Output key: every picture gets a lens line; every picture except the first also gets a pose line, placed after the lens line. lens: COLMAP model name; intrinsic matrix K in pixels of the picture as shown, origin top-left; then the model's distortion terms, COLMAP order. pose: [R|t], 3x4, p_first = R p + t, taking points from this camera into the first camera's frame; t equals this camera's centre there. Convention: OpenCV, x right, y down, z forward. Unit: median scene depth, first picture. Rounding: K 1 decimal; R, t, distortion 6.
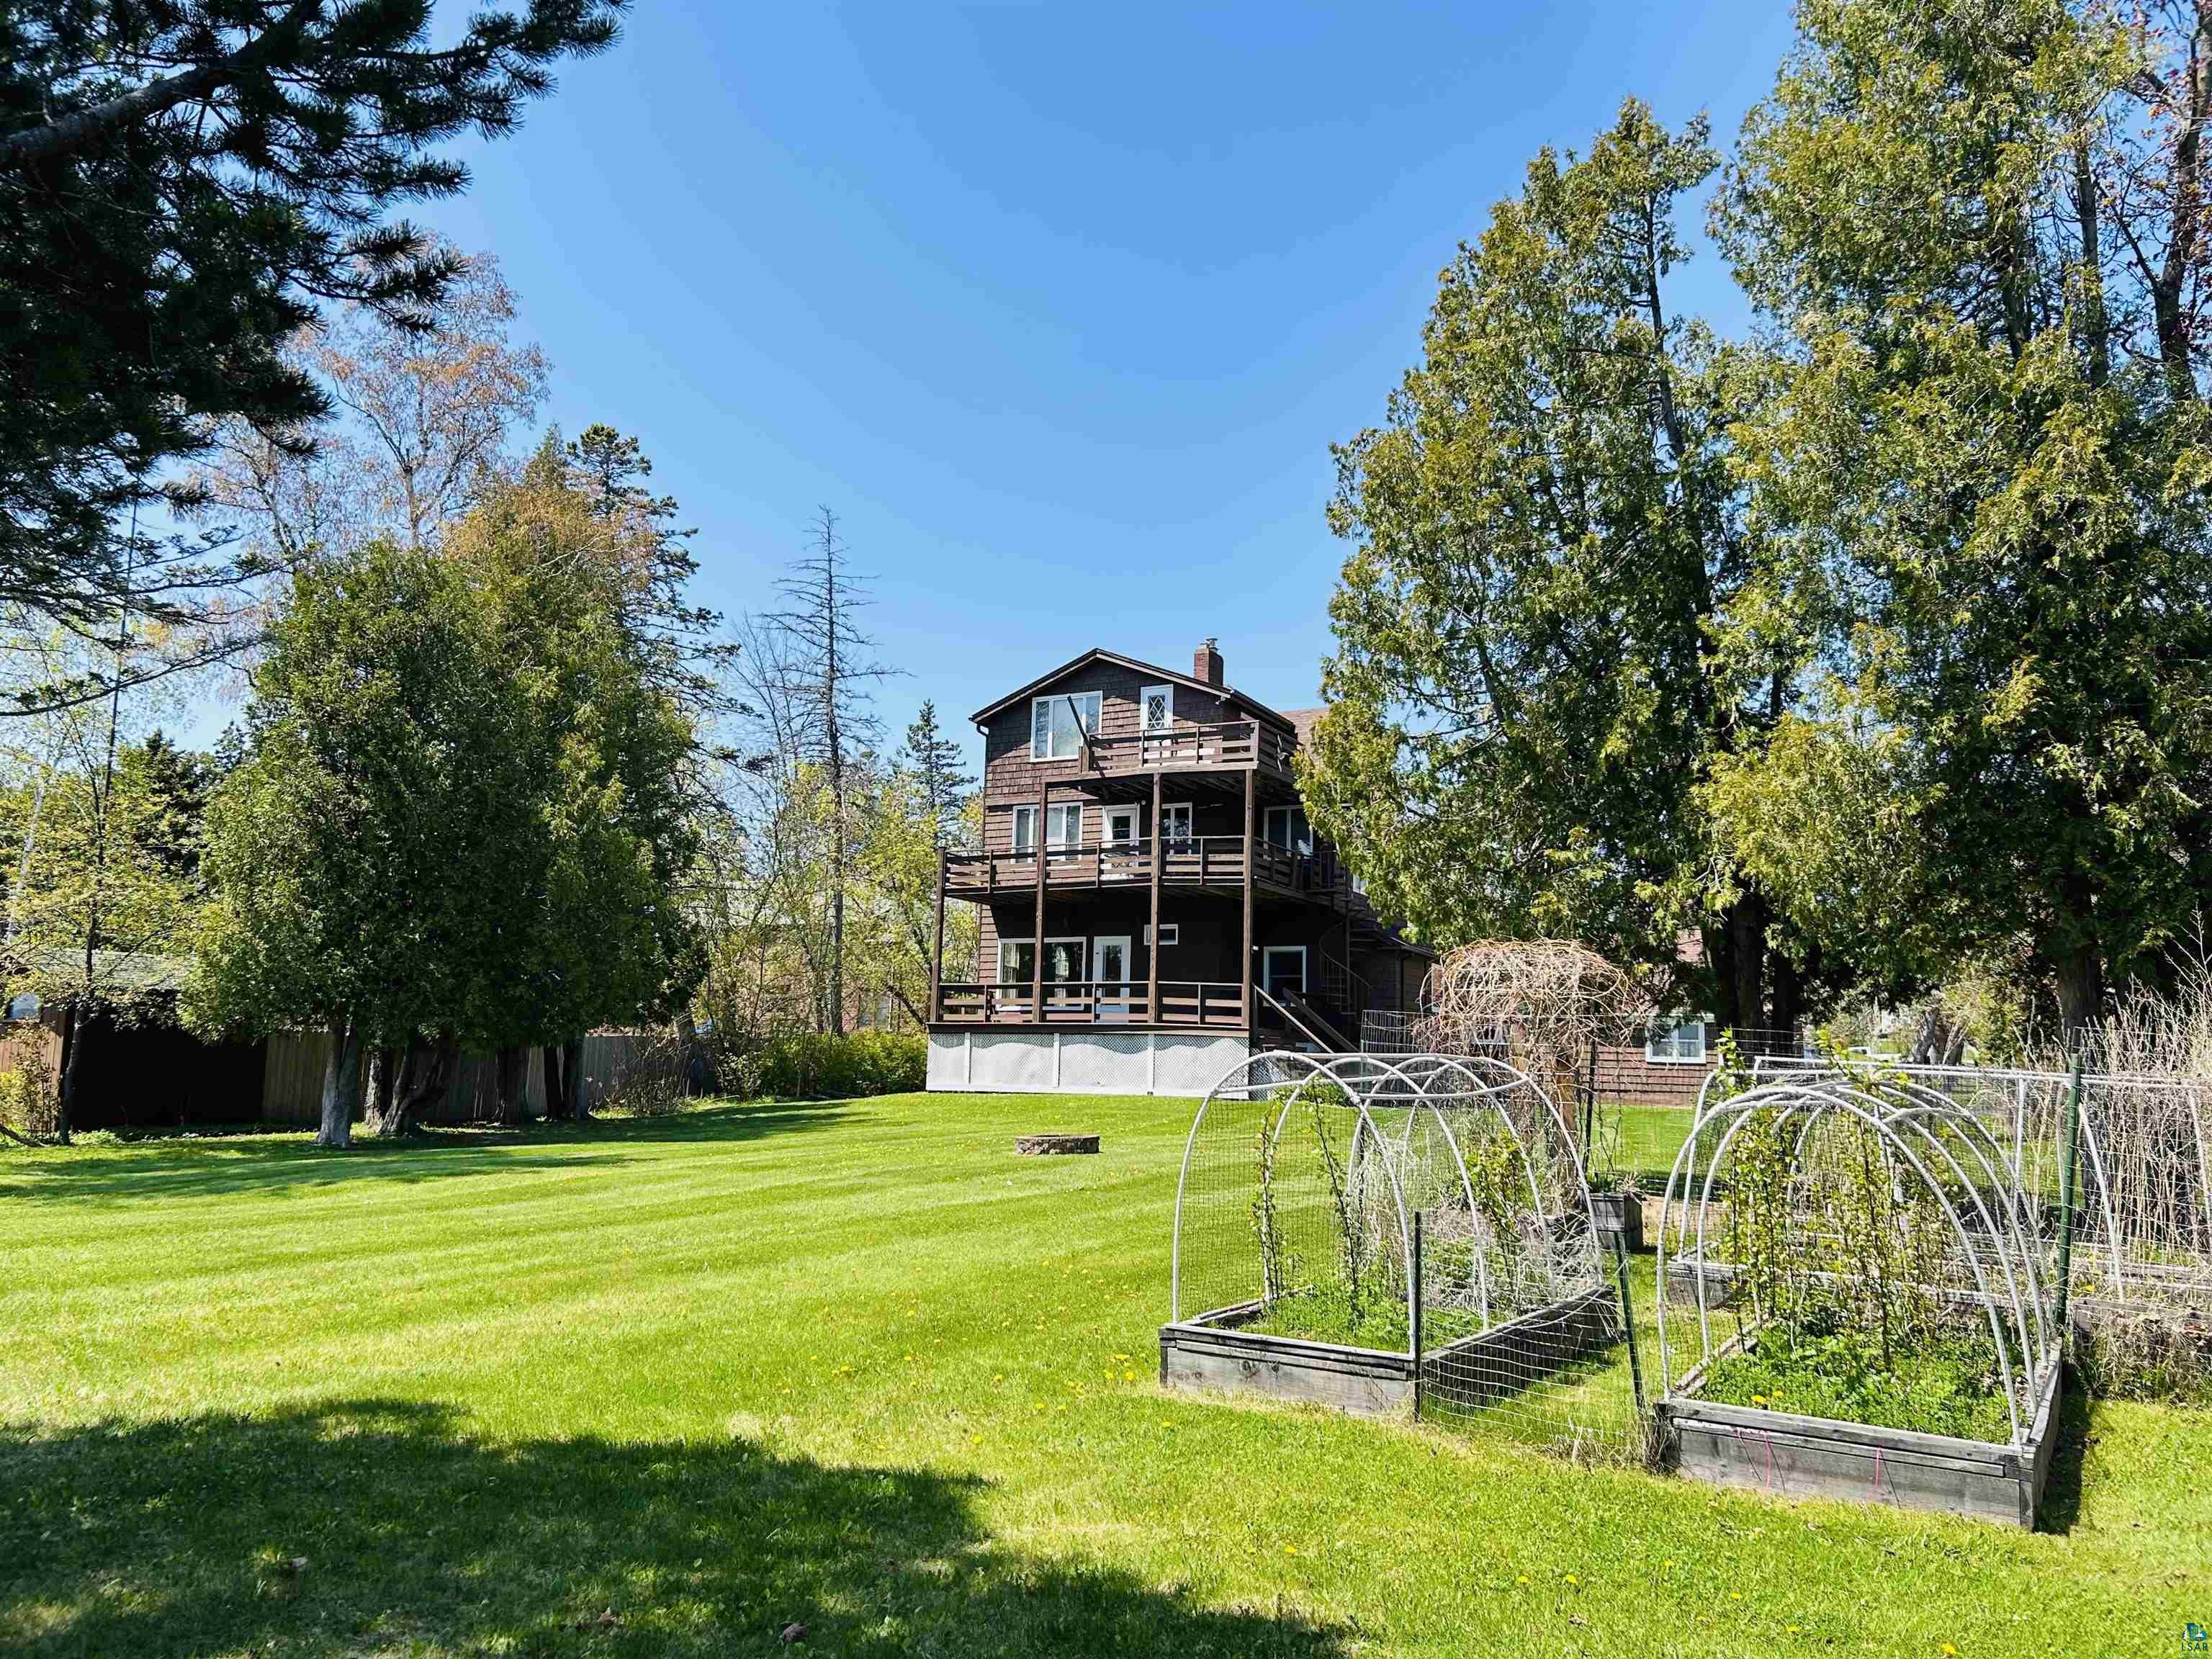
lens RADIAL K [[1659.1, 0, 1109.1], [0, 1659.1, 819.8], [0, 0, 1]] dist [0.053563, -0.056580]
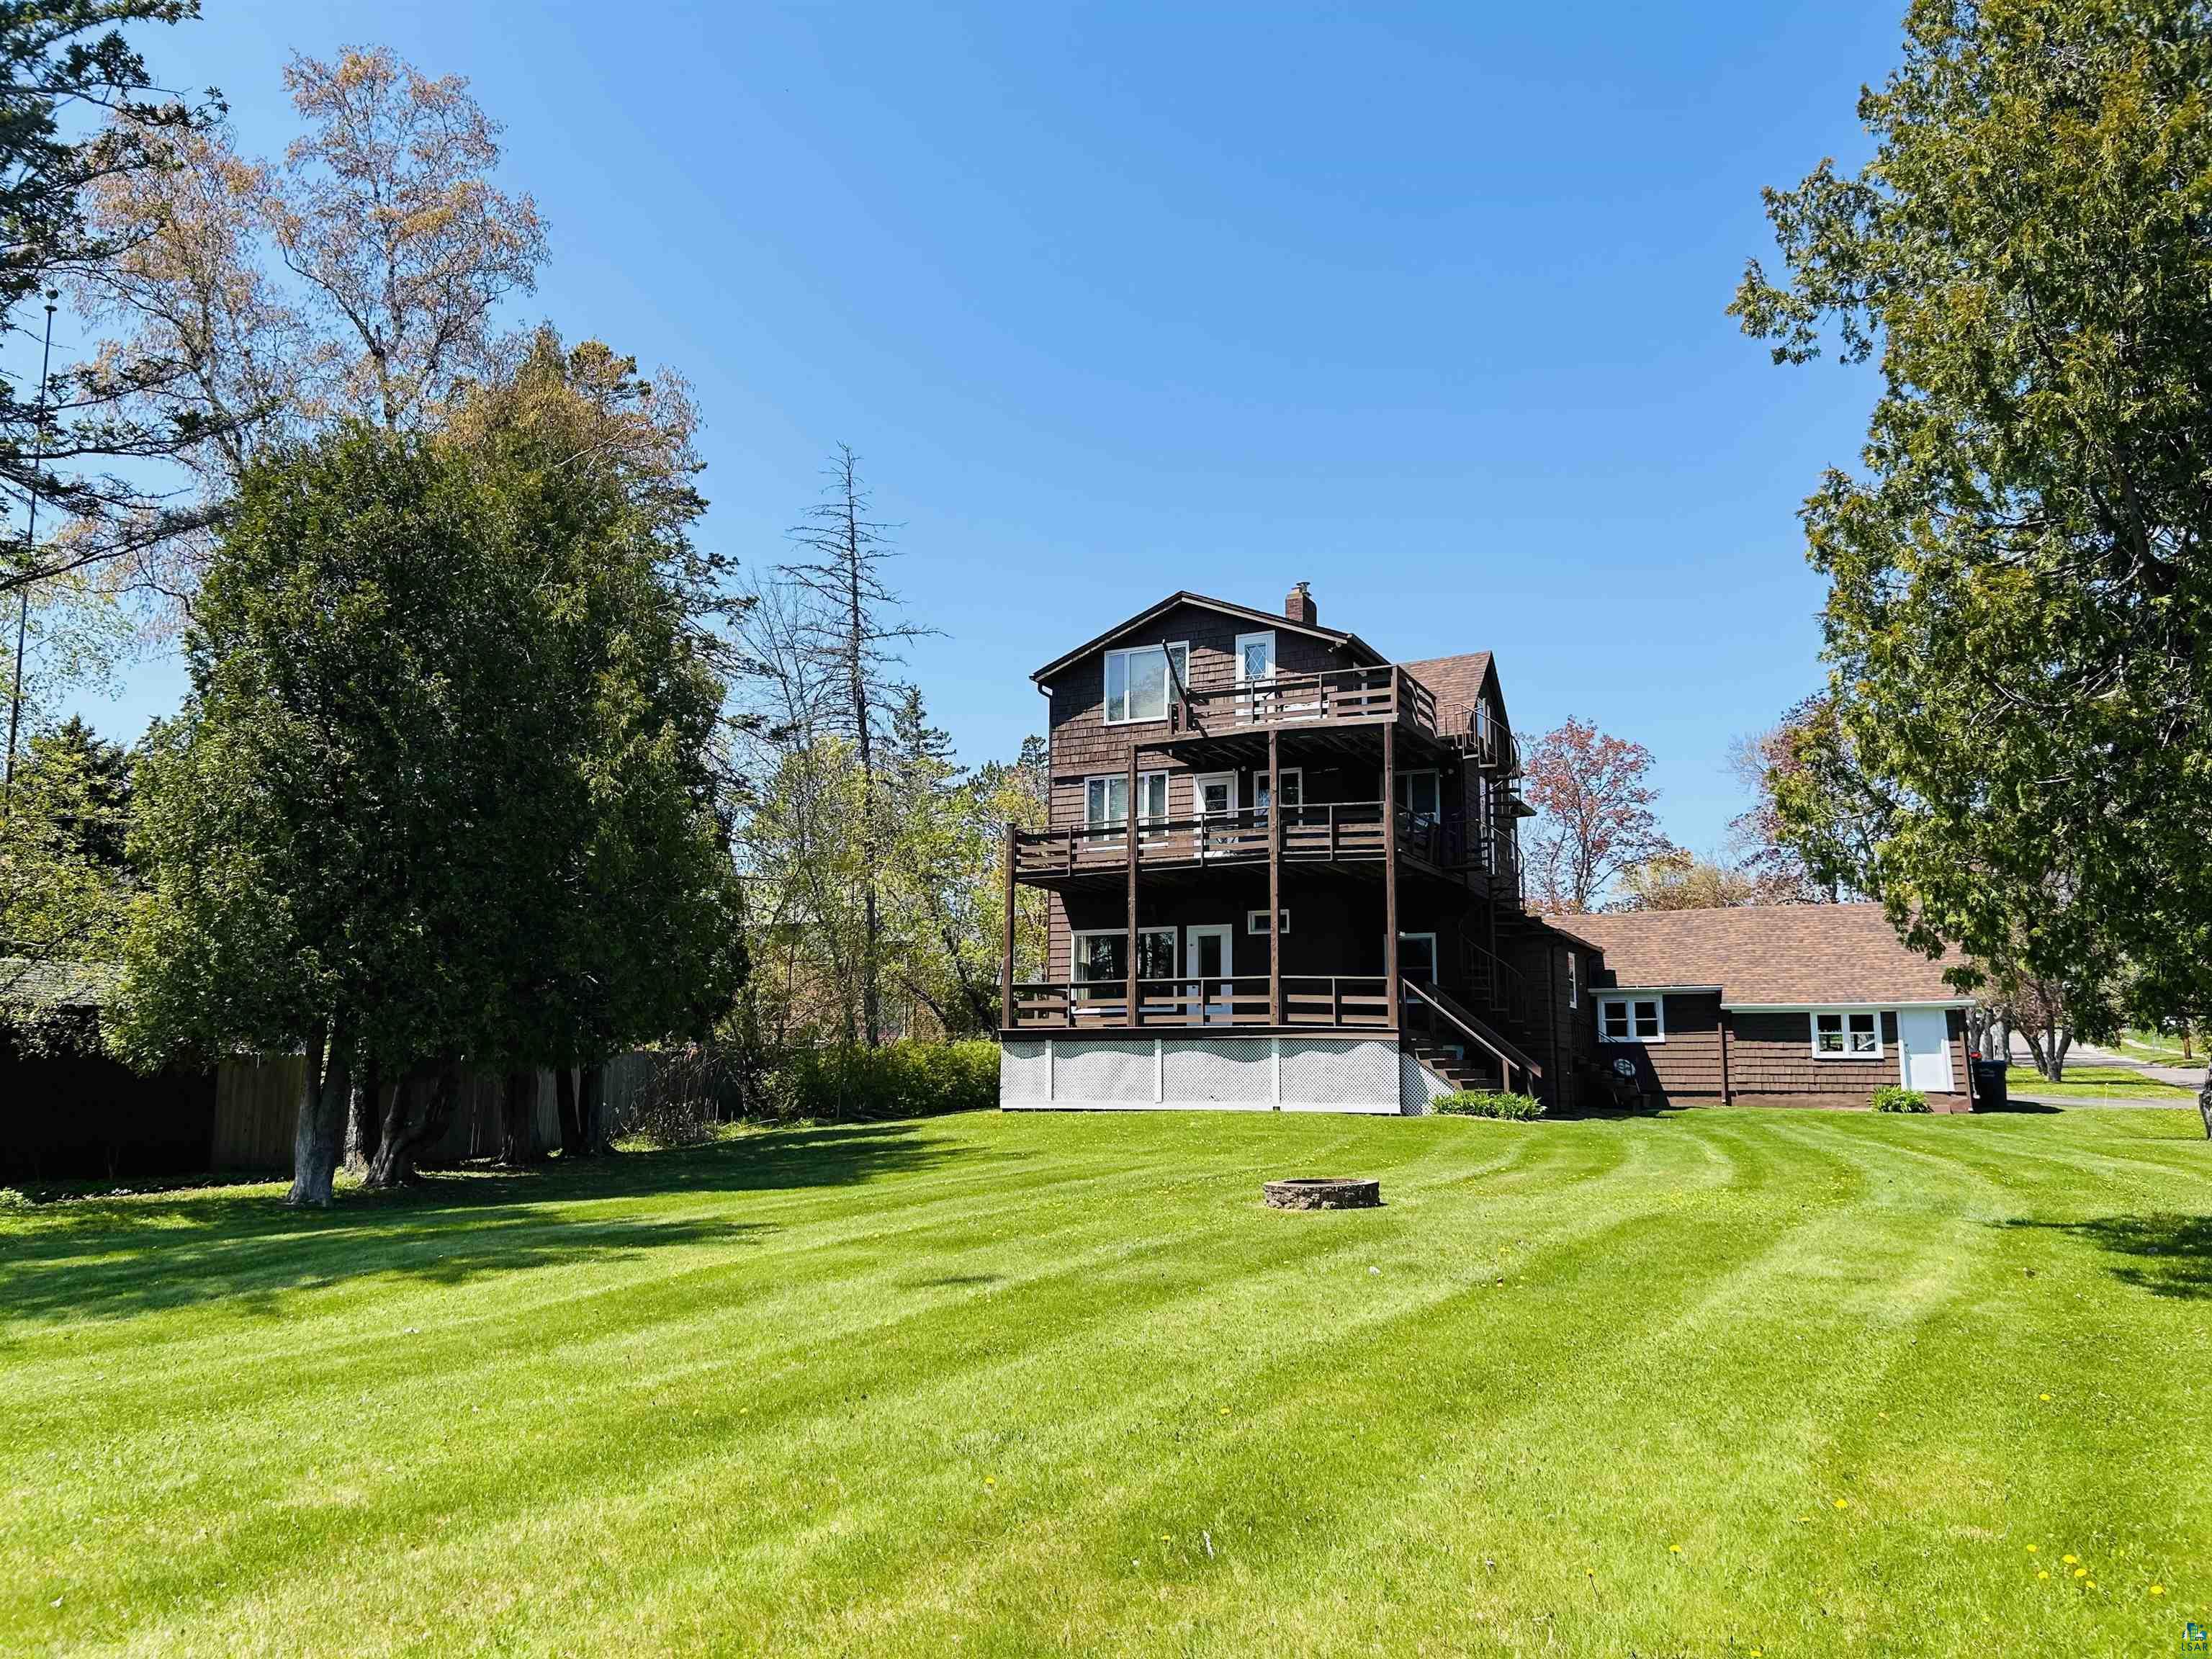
lens RADIAL K [[1659.1, 0, 1105.6], [0, 1659.1, 829.8], [0, 0, 1]] dist [0.053563, -0.056580]
pose [[0.999377, -0.015262, 0.031825, -0.086020], [0.015114, 0.999874, 0.004882, 0.017588], [-0.031896, -0.004398, 0.999482, 0.157769]]
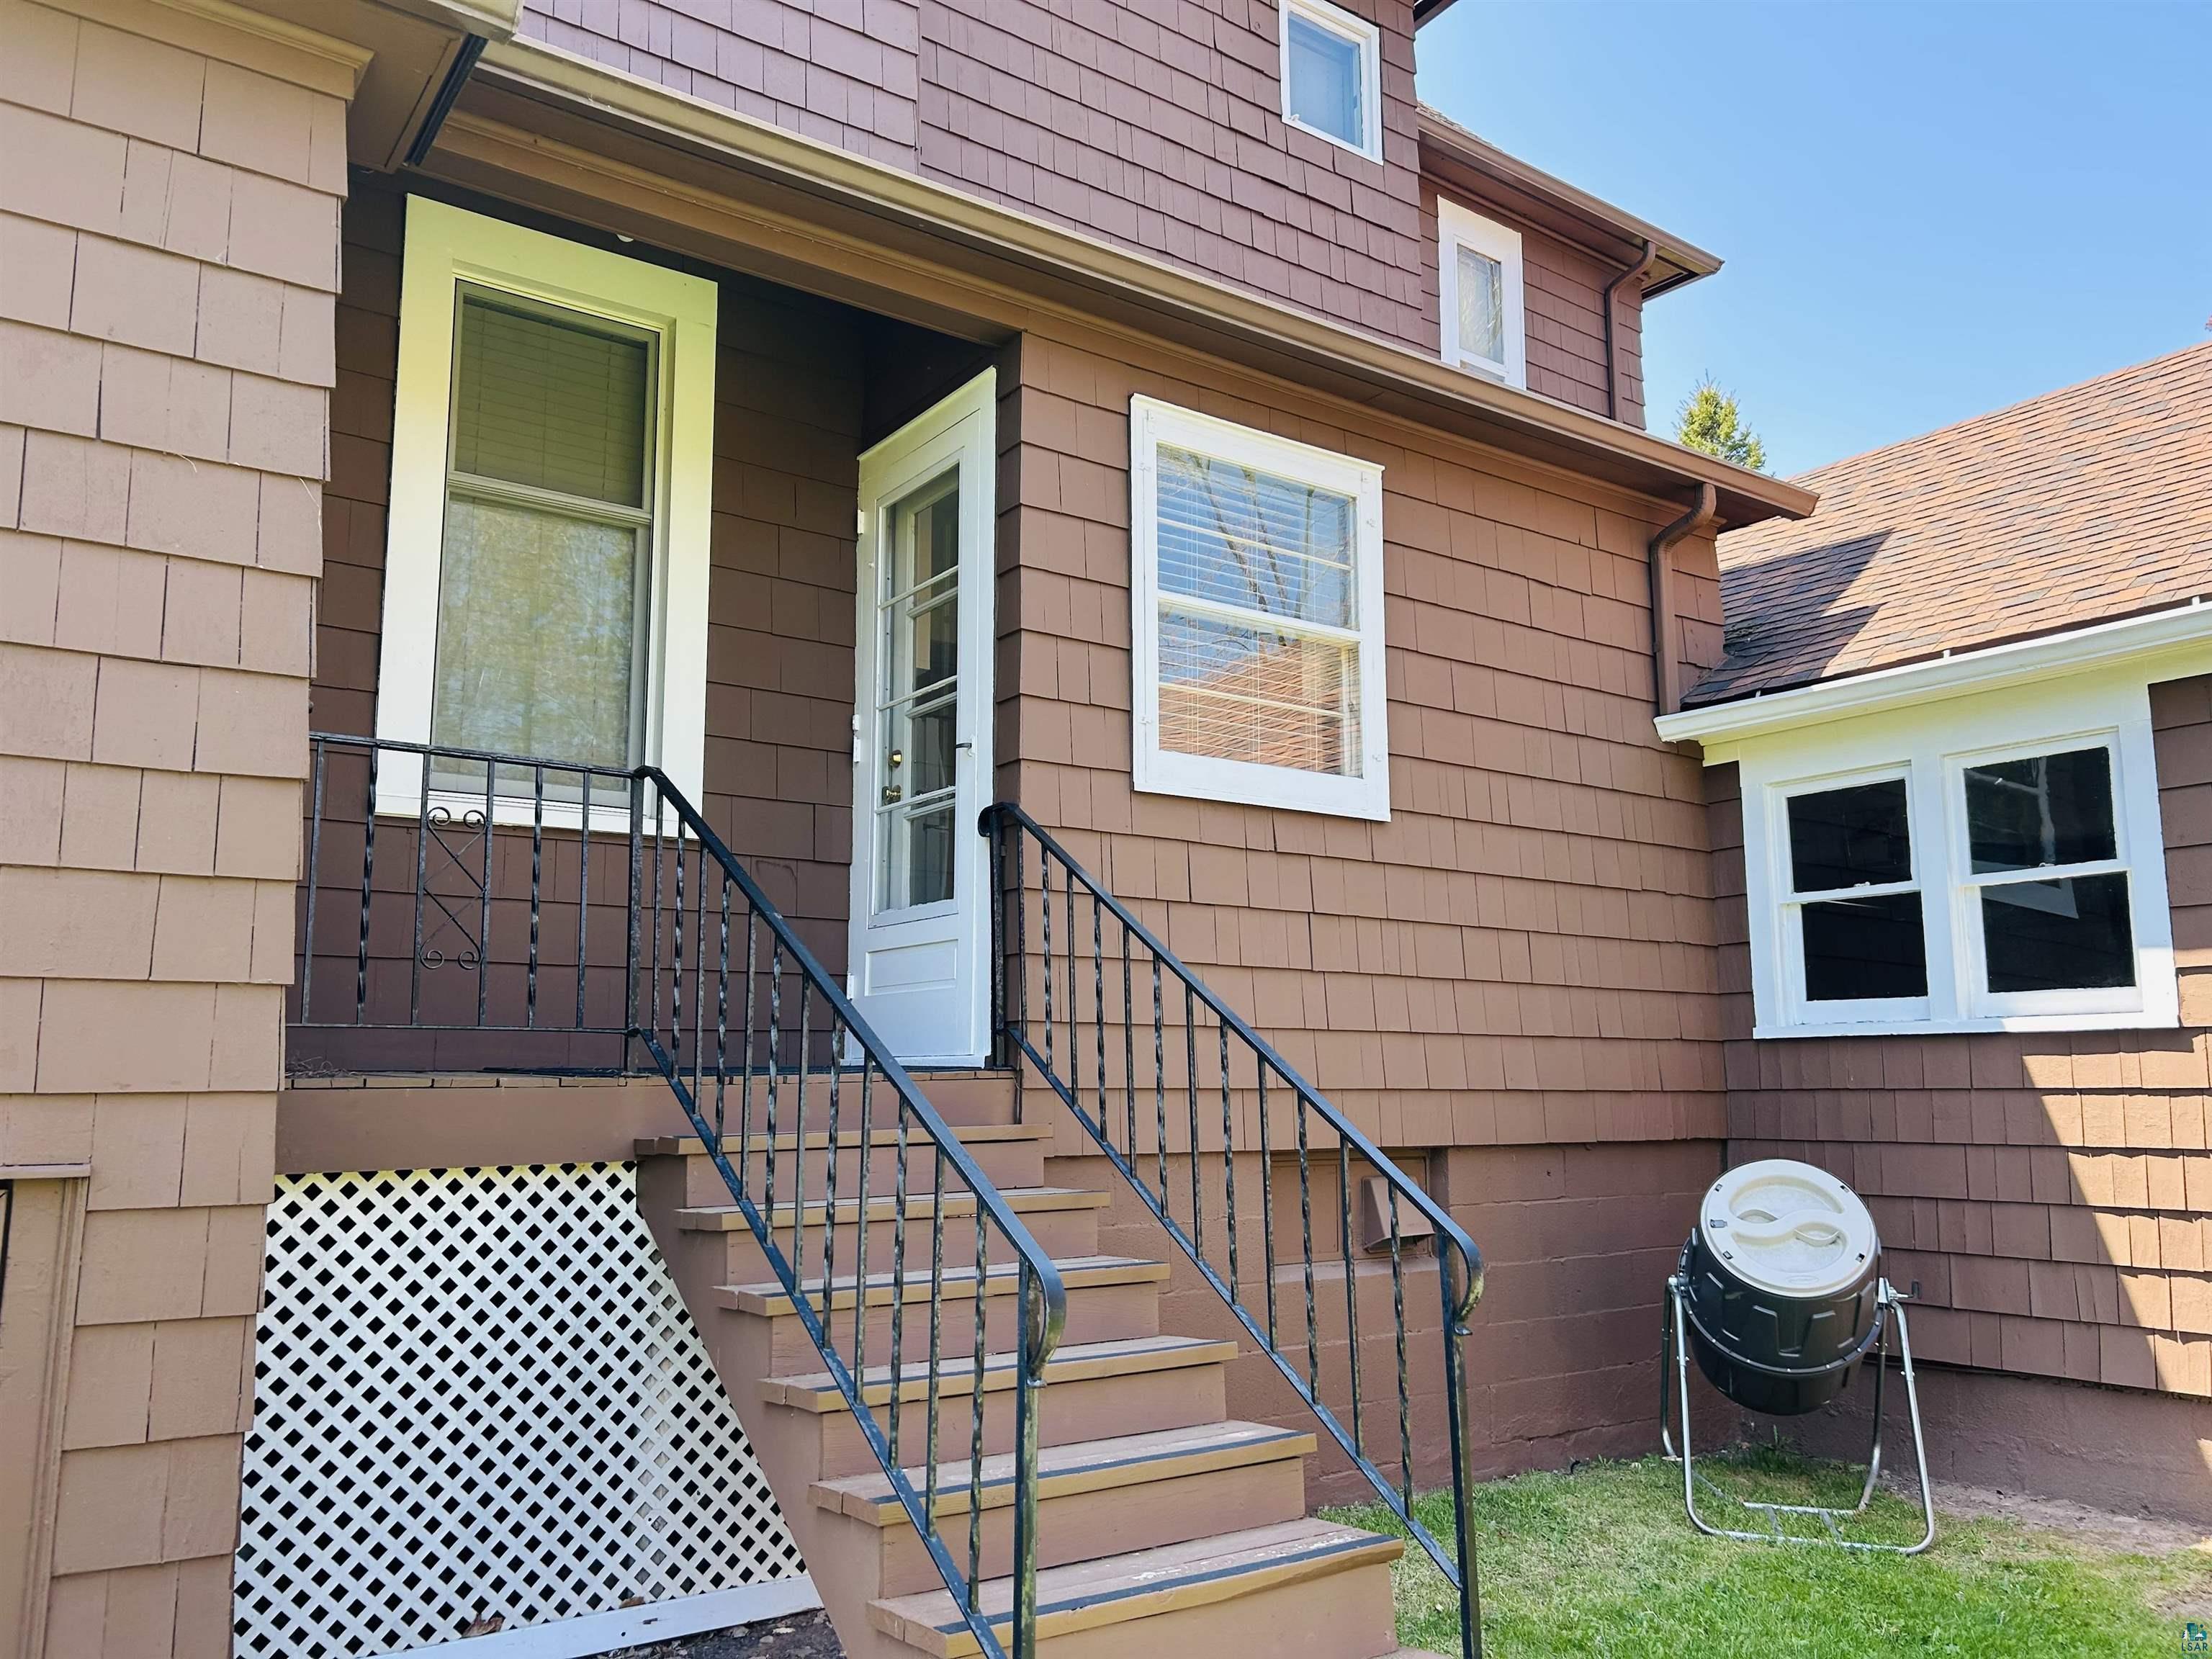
lens RADIAL K [[1659.1, 0, 1110.7], [0, 1659.1, 843.8], [0, 0, 1]] dist [0.053563, -0.056580]
pose [[0.885031, -0.088076, -0.457124, 0.289368], [0.087333, 0.995918, -0.022804, 0.143179], [0.457266, -0.019739, 0.889111, 1.041140]]
